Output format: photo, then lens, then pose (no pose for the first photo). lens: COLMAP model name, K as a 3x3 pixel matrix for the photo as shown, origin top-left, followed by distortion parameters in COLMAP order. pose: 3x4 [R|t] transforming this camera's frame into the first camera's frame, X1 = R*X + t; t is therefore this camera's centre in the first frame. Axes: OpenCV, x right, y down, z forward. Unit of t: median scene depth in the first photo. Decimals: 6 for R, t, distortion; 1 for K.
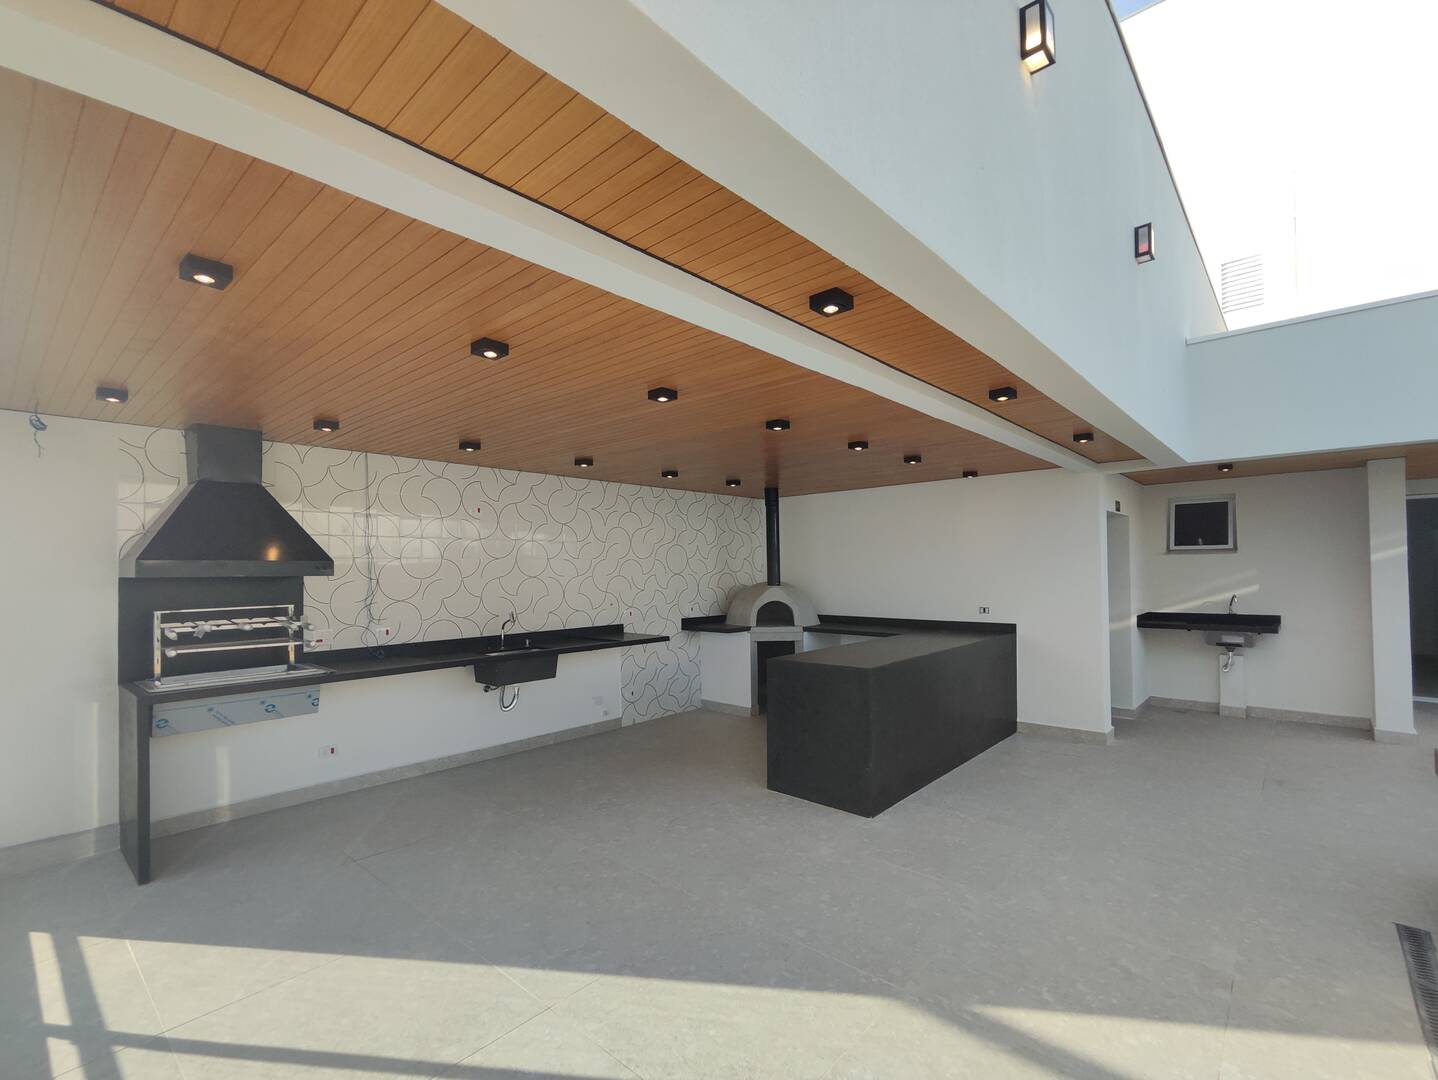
lens RADIAL K [[659.9, 0, 728.9], [0, 659.9, 563.0], [0, 0, 1]] dist [-0.000783, 0.005214]
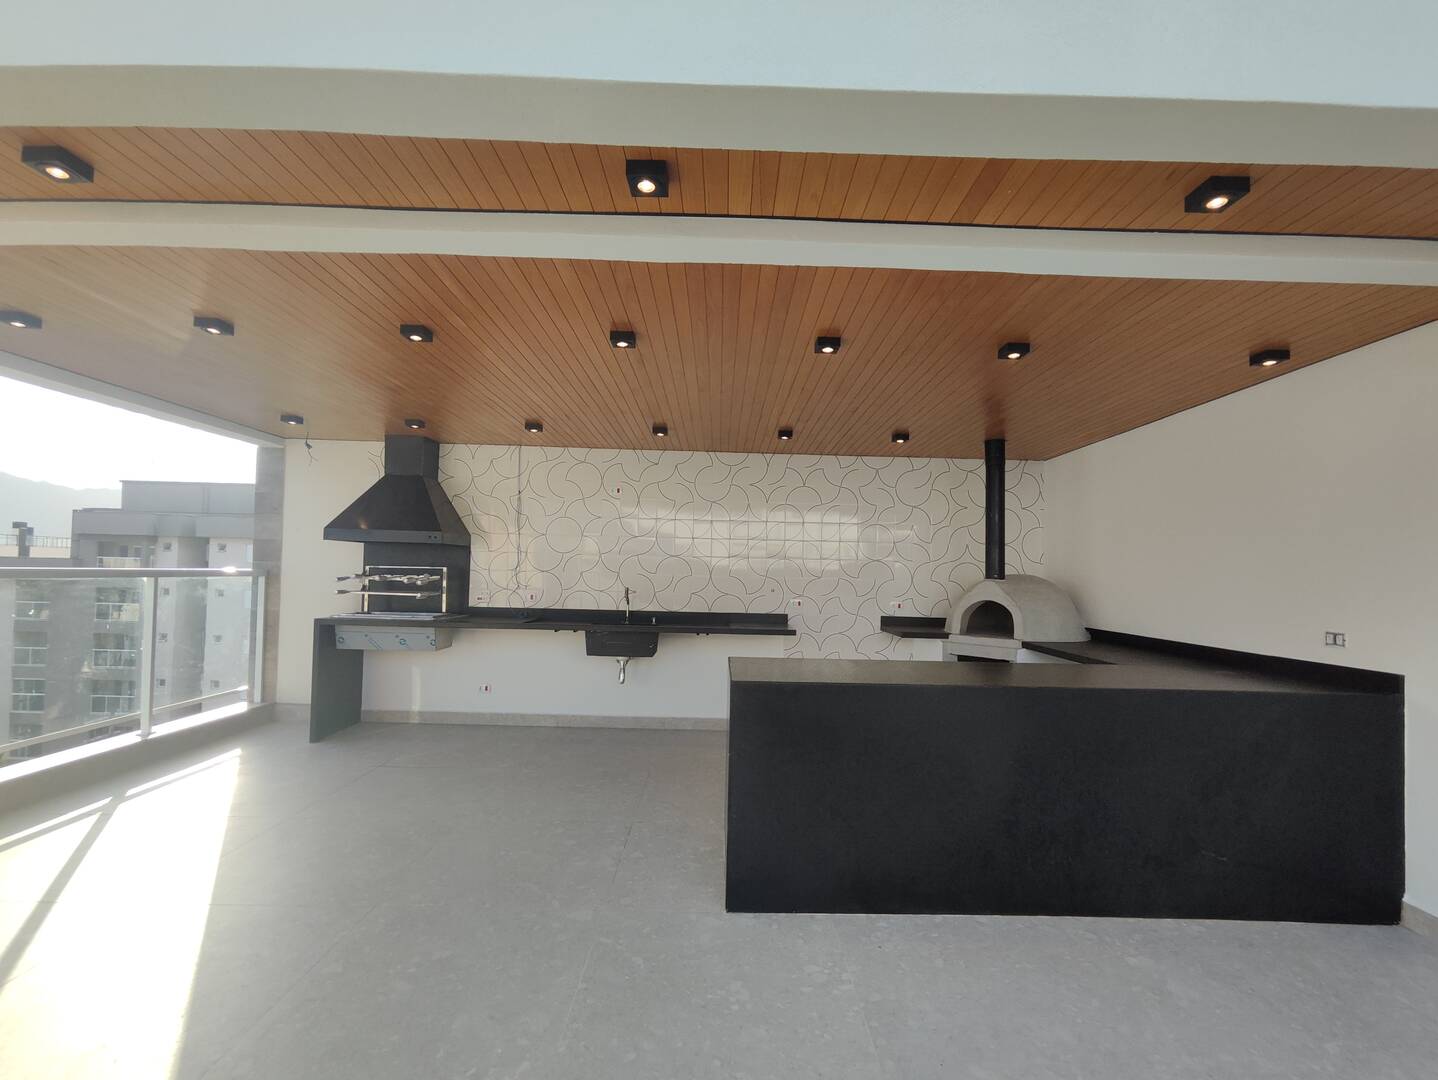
lens RADIAL K [[659.9, 0, 722.1], [0, 659.9, 559.3], [0, 0, 1]] dist [-0.000783, 0.005214]
pose [[0.671569, 0.011593, -0.740851, 0.517979], [-0.025404, 0.999650, -0.007385, 0.033729], [0.740506, 0.023780, 0.671629, 0.413093]]
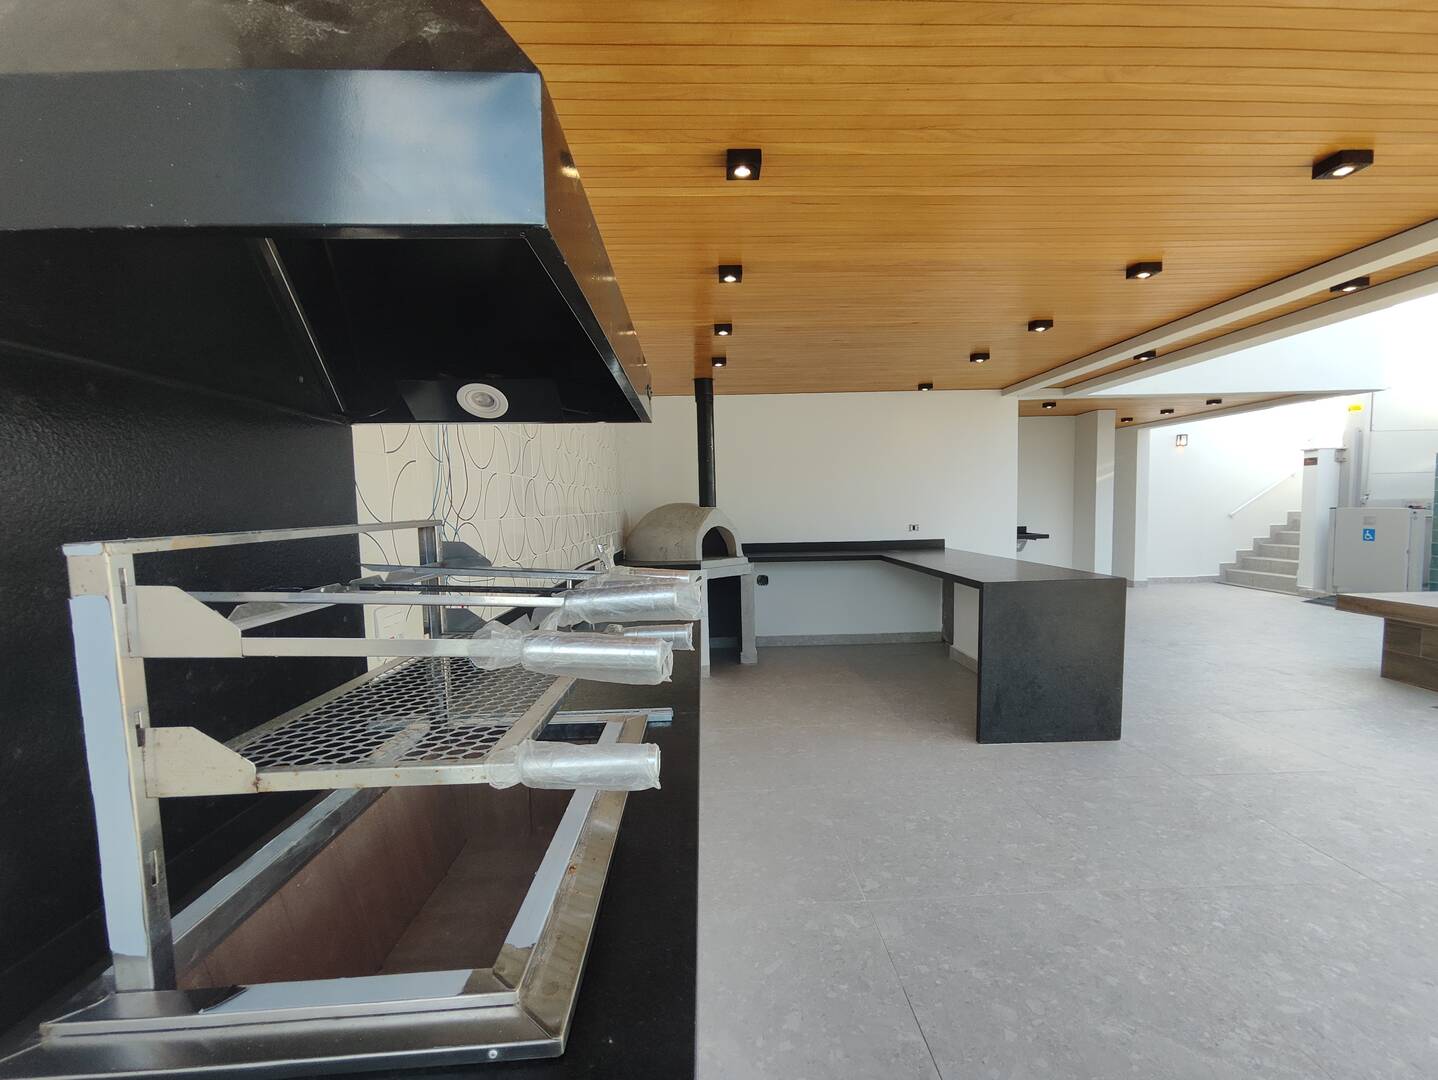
lens RADIAL K [[659.9, 0, 731.6], [0, 659.9, 561.9], [0, 0, 1]] dist [-0.000783, 0.005214]
pose [[0.720748, -0.061912, 0.690427, -0.599029], [0.006897, 0.996595, 0.082168, 0.045847], [-0.693163, -0.054460, 0.718720, 0.551619]]
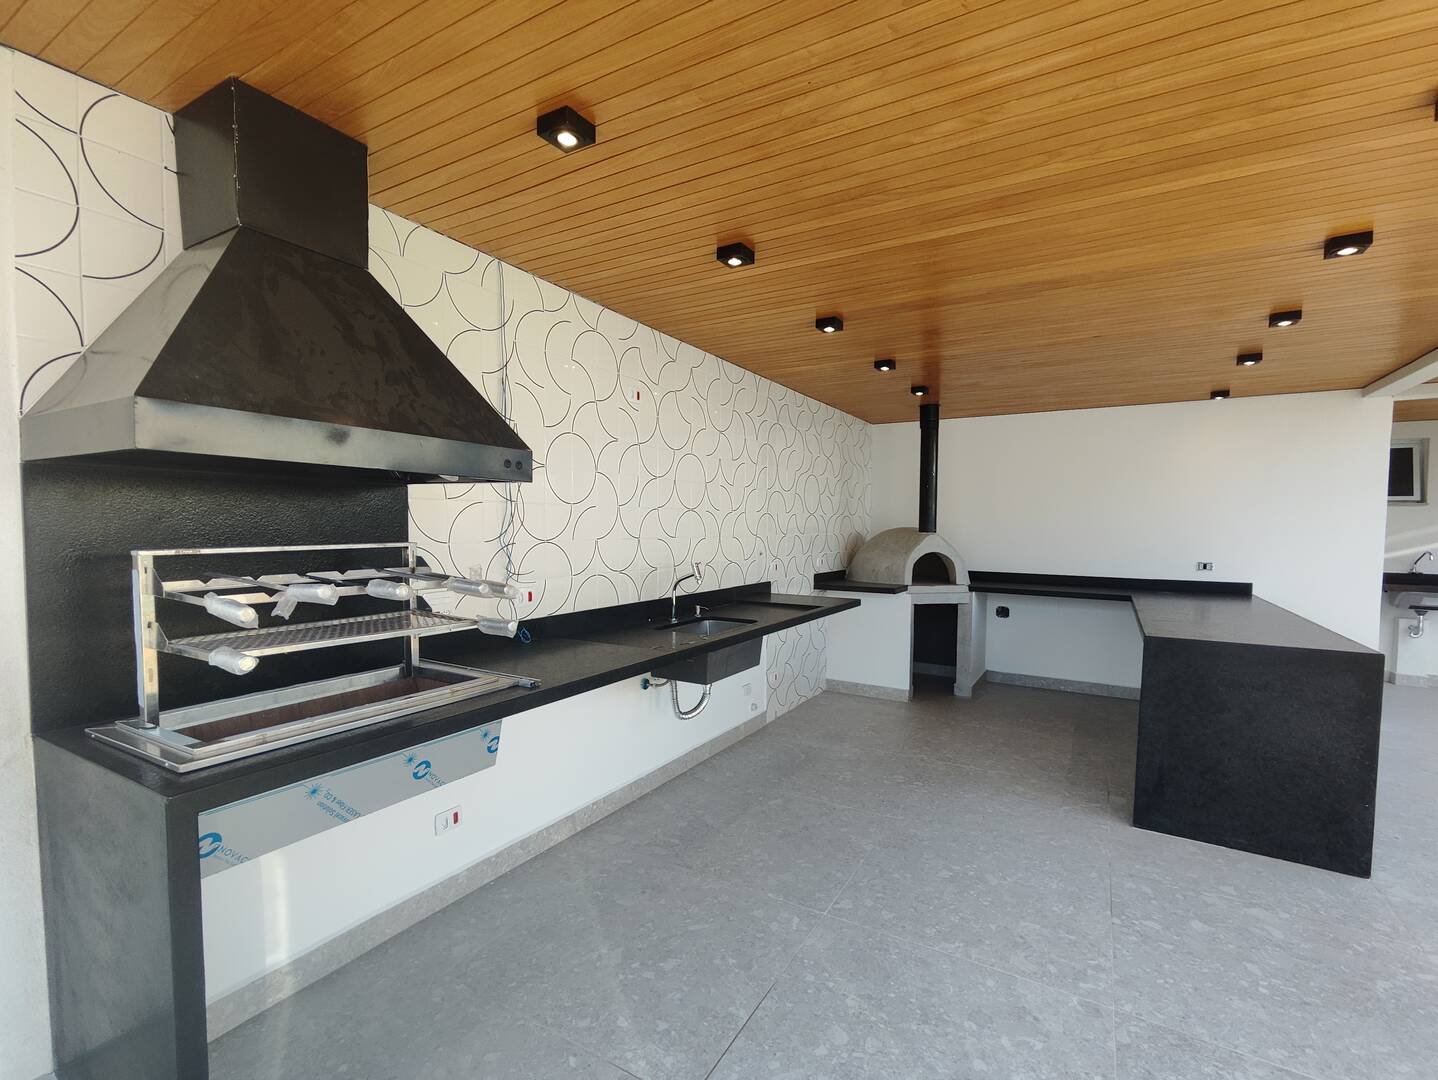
lens RADIAL K [[659.9, 0, 729.3], [0, 659.9, 561.7], [0, 0, 1]] dist [-0.000783, 0.005214]
pose [[0.979992, 0.009905, 0.198791, -0.414800], [-0.023040, 0.997692, 0.063870, 0.031961], [-0.197700, -0.067173, 0.977958, 0.375941]]
